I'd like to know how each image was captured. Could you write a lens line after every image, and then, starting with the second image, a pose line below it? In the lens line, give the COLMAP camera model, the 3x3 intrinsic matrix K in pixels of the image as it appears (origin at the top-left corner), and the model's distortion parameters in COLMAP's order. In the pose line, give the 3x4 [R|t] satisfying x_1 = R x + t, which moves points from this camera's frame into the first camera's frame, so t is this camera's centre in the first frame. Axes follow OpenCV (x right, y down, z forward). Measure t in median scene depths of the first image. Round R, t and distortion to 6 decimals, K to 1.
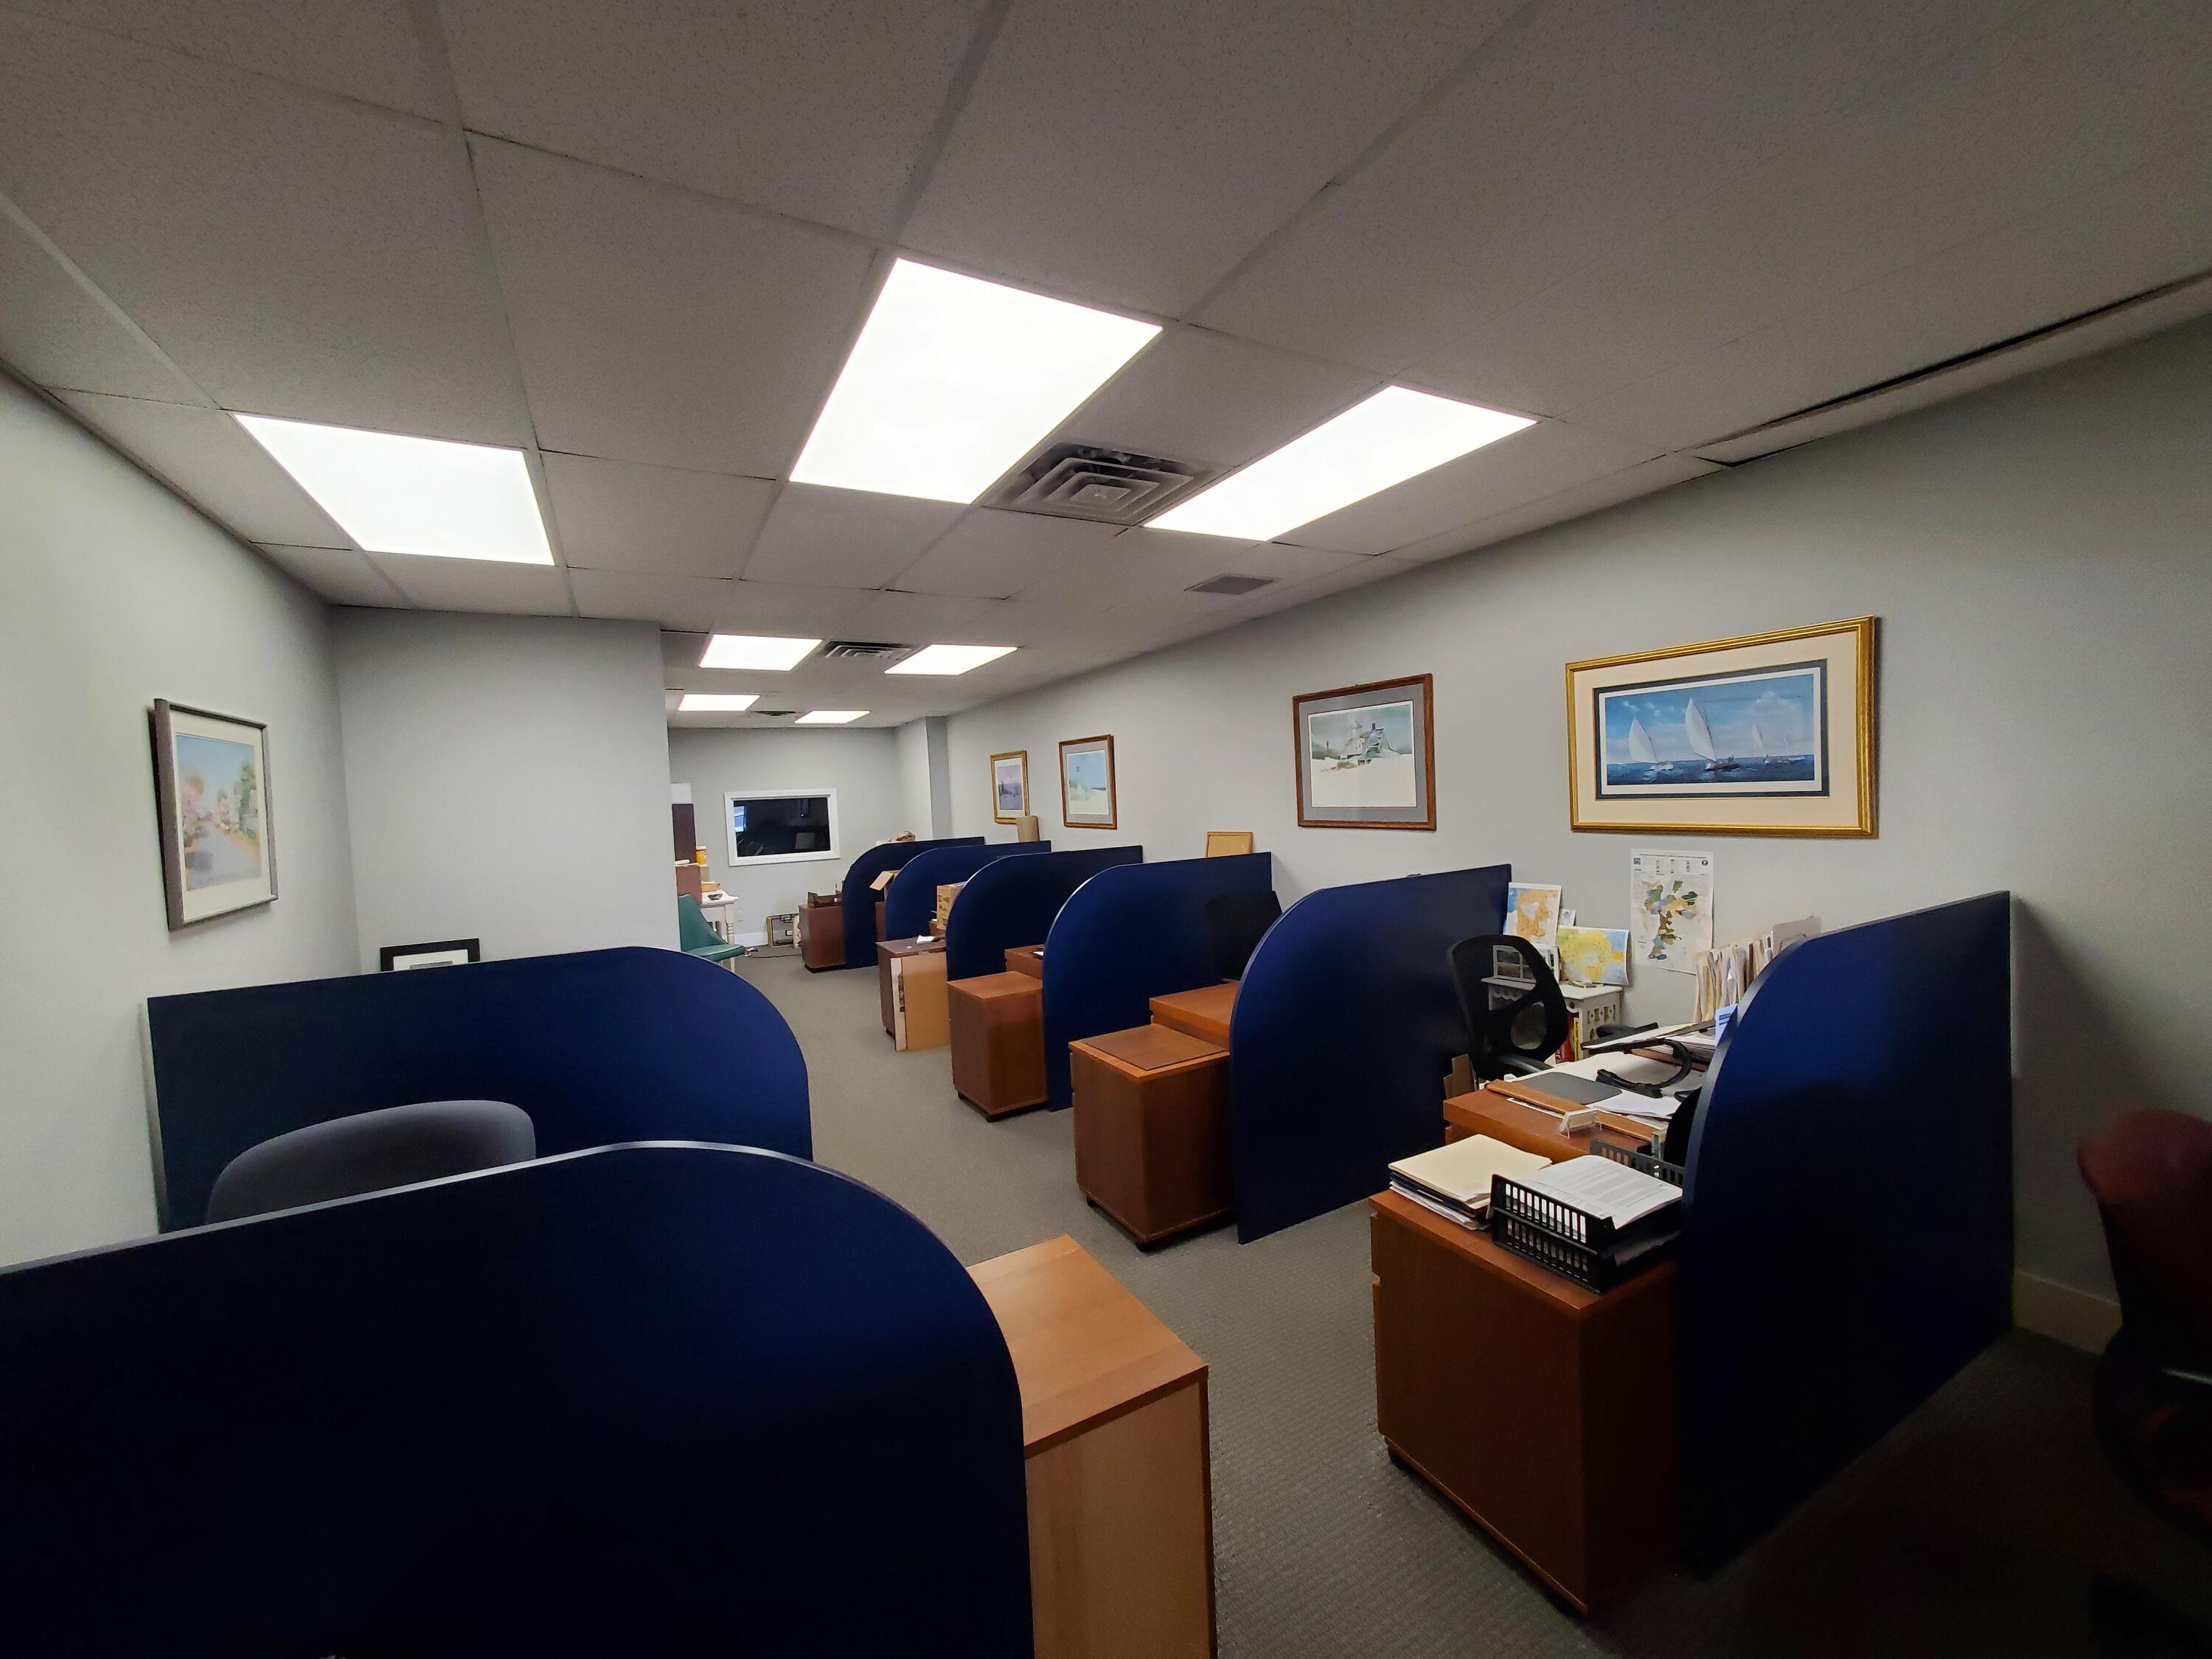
lens RADIAL K [[877.6, 0, 1109.9], [0, 877.6, 828.0], [0, 0, 1]] dist [-0.000623, -0.000189]
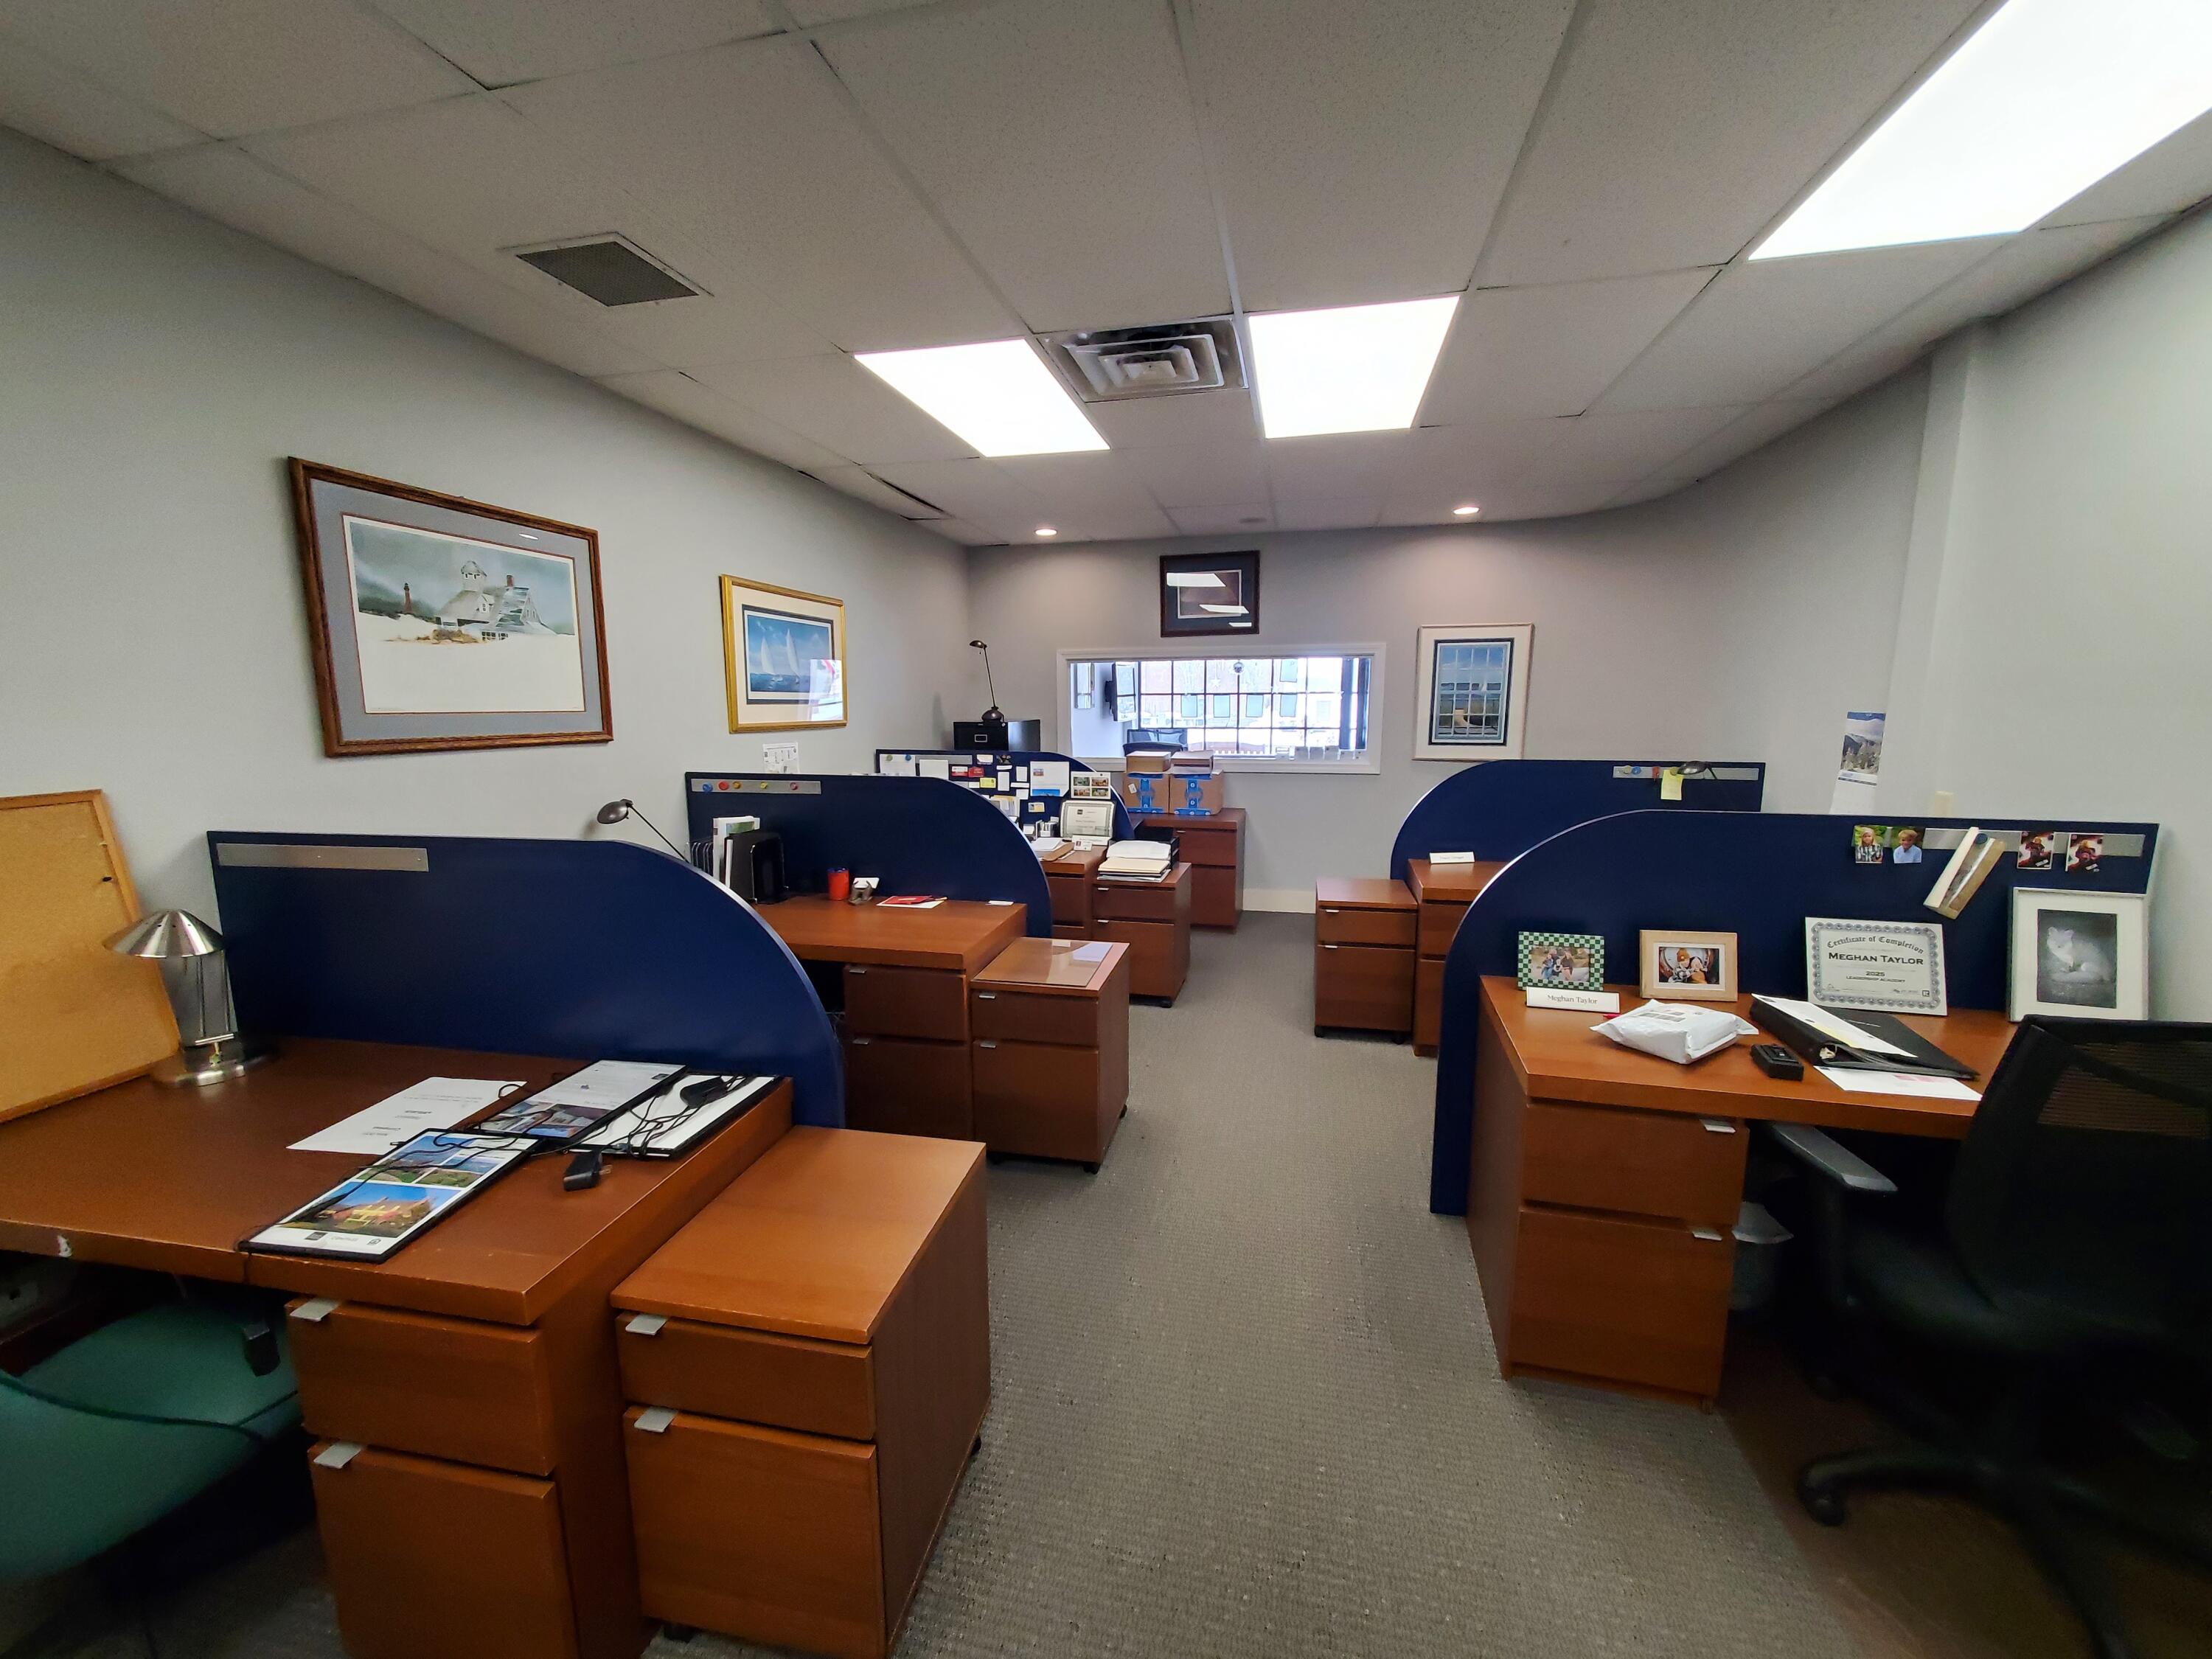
lens RADIAL K [[877.6, 0, 1115.6], [0, 877.6, 828.2], [0, 0, 1]] dist [-0.000623, -0.000189]
pose [[-0.754384, -0.040458, 0.655186, -0.454172], [0.071720, 0.987044, 0.143528, -0.001562], [-0.652504, 0.155265, -0.741708, 1.261261]]
